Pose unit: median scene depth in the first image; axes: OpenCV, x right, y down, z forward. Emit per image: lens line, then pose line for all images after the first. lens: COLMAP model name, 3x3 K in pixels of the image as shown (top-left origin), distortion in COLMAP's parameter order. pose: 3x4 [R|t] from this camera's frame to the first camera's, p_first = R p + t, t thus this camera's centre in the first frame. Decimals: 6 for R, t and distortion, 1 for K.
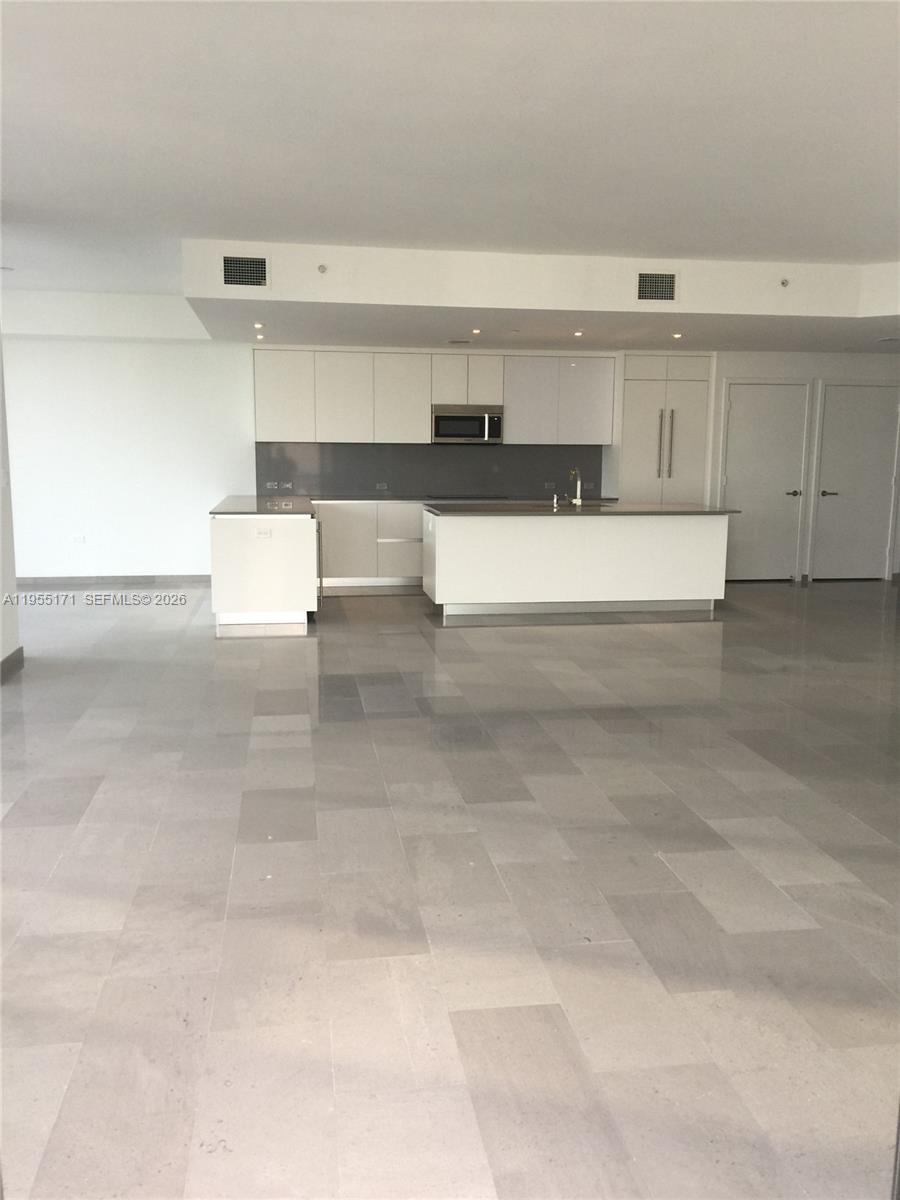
lens RADIAL K [[1032.3, 0, 449.3], [0, 1032.3, 598.4], [0, 0, 1]] dist [0.067033, -0.075616]
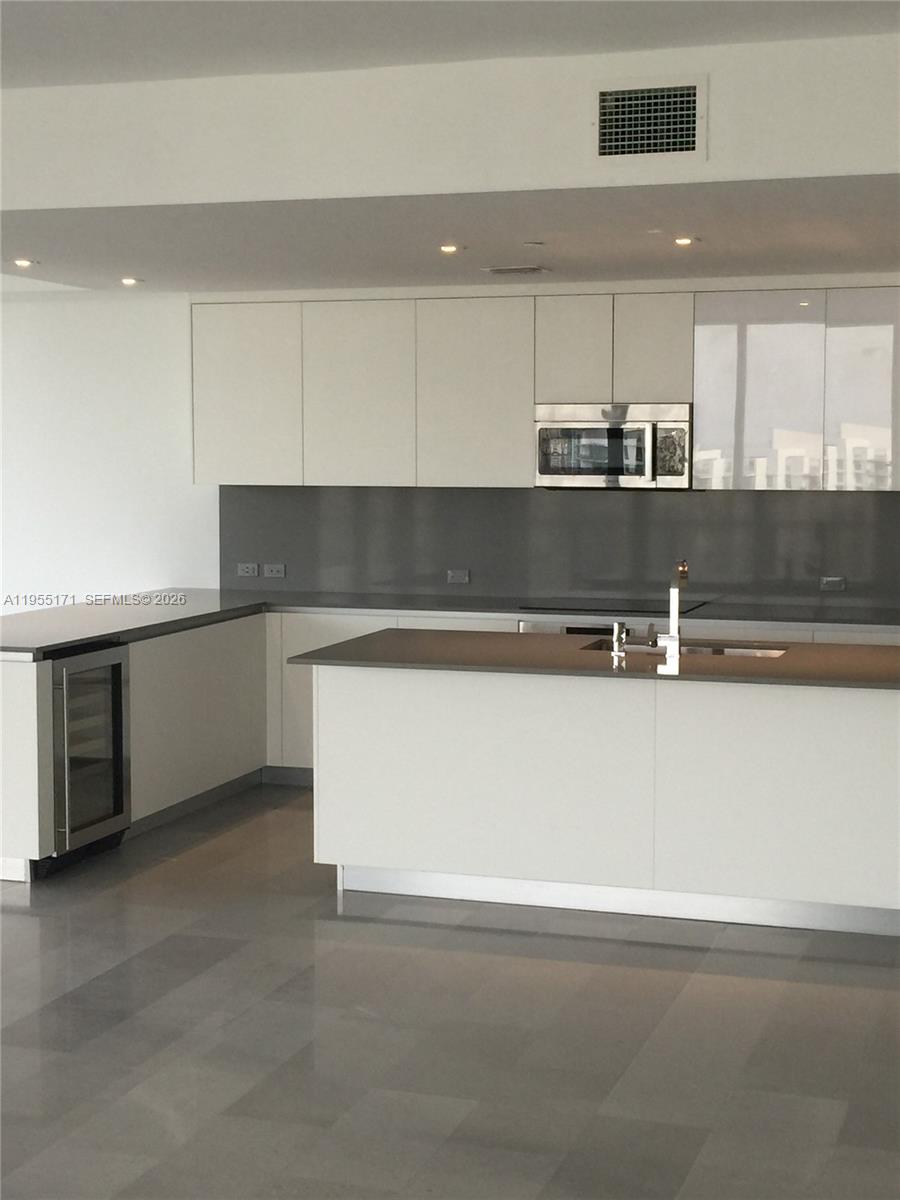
lens RADIAL K [[1854.6, 0, 458.6], [0, 1854.6, 576.2], [0, 0, 1]] dist [0.034141, 0.000000]
pose [[0.886897, 0.027756, -0.461134, 0.374483], [-0.061692, 0.996369, -0.058679, -0.068759], [0.457830, 0.080491, 0.885388, 0.296422]]
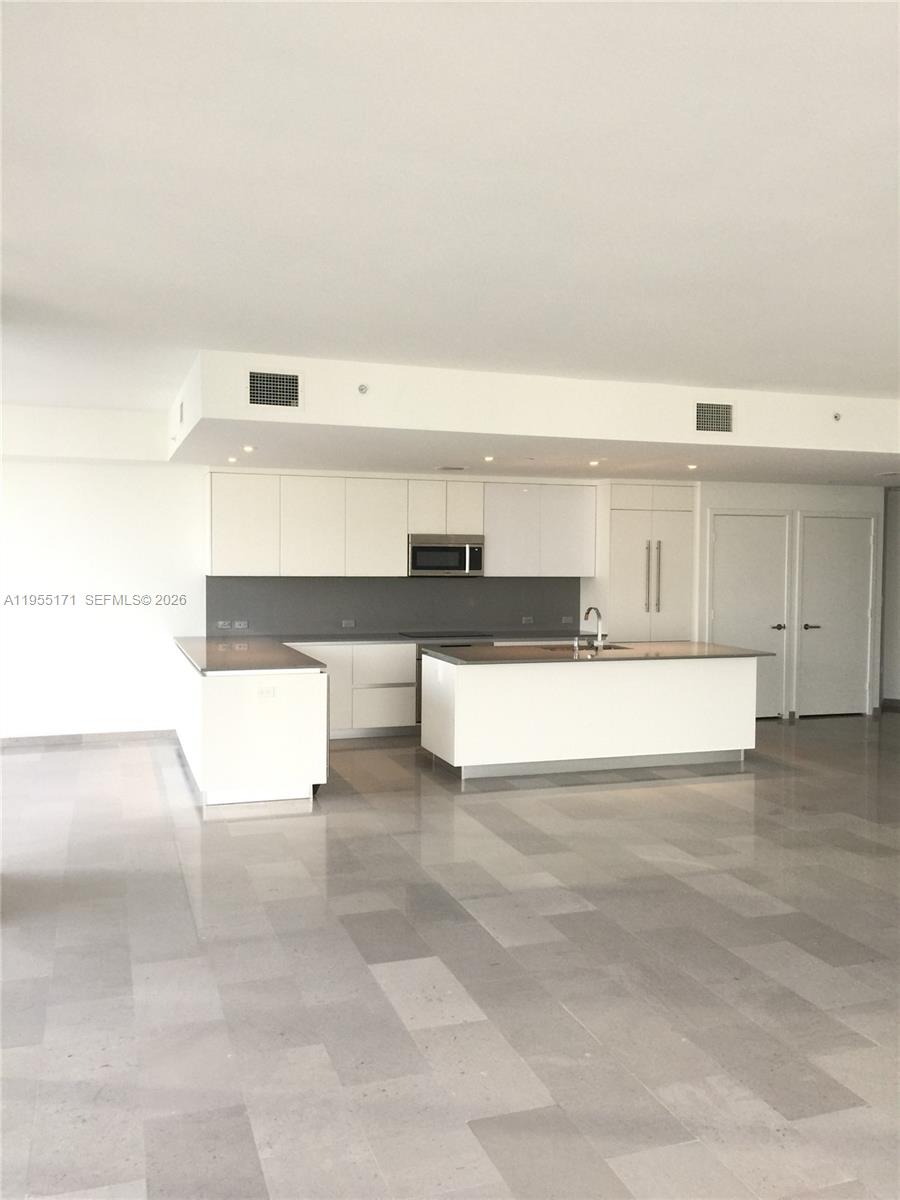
lens RADIAL K [[1032.3, 0, 451.5], [0, 1032.3, 594.7], [0, 0, 1]] dist [0.067033, -0.075616]
pose [[0.984934, -0.005693, 0.172838, -0.152797], [0.024342, 0.994071, -0.105972, -0.042738], [-0.171210, 0.108583, 0.979233, 0.129097]]
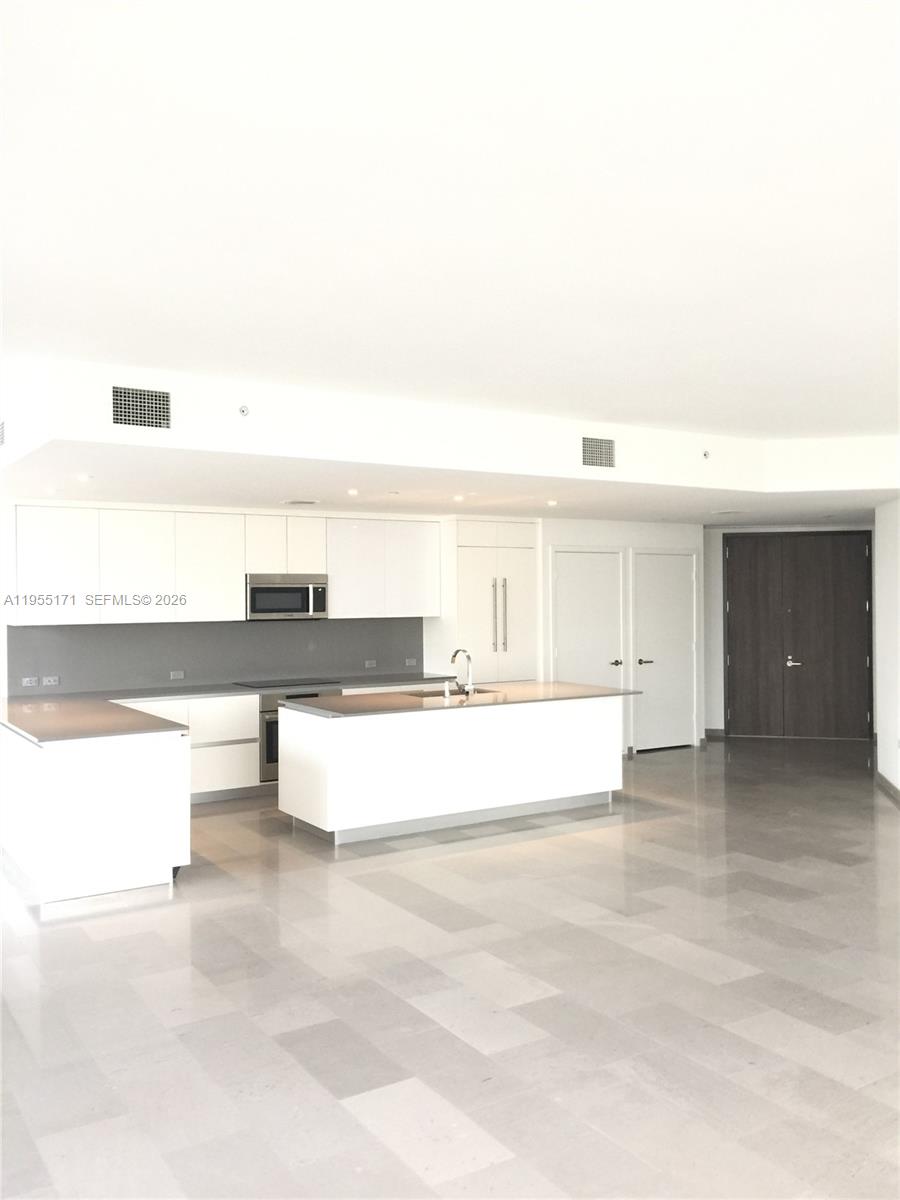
lens RADIAL K [[1032.3, 0, 463.3], [0, 1032.3, 594.5], [0, 0, 1]] dist [0.067033, -0.075616]
pose [[0.912395, -0.014039, 0.409069, -0.220394], [0.073089, 0.988937, -0.129080, -0.058934], [-0.402732, 0.147670, 0.903327, 0.212308]]
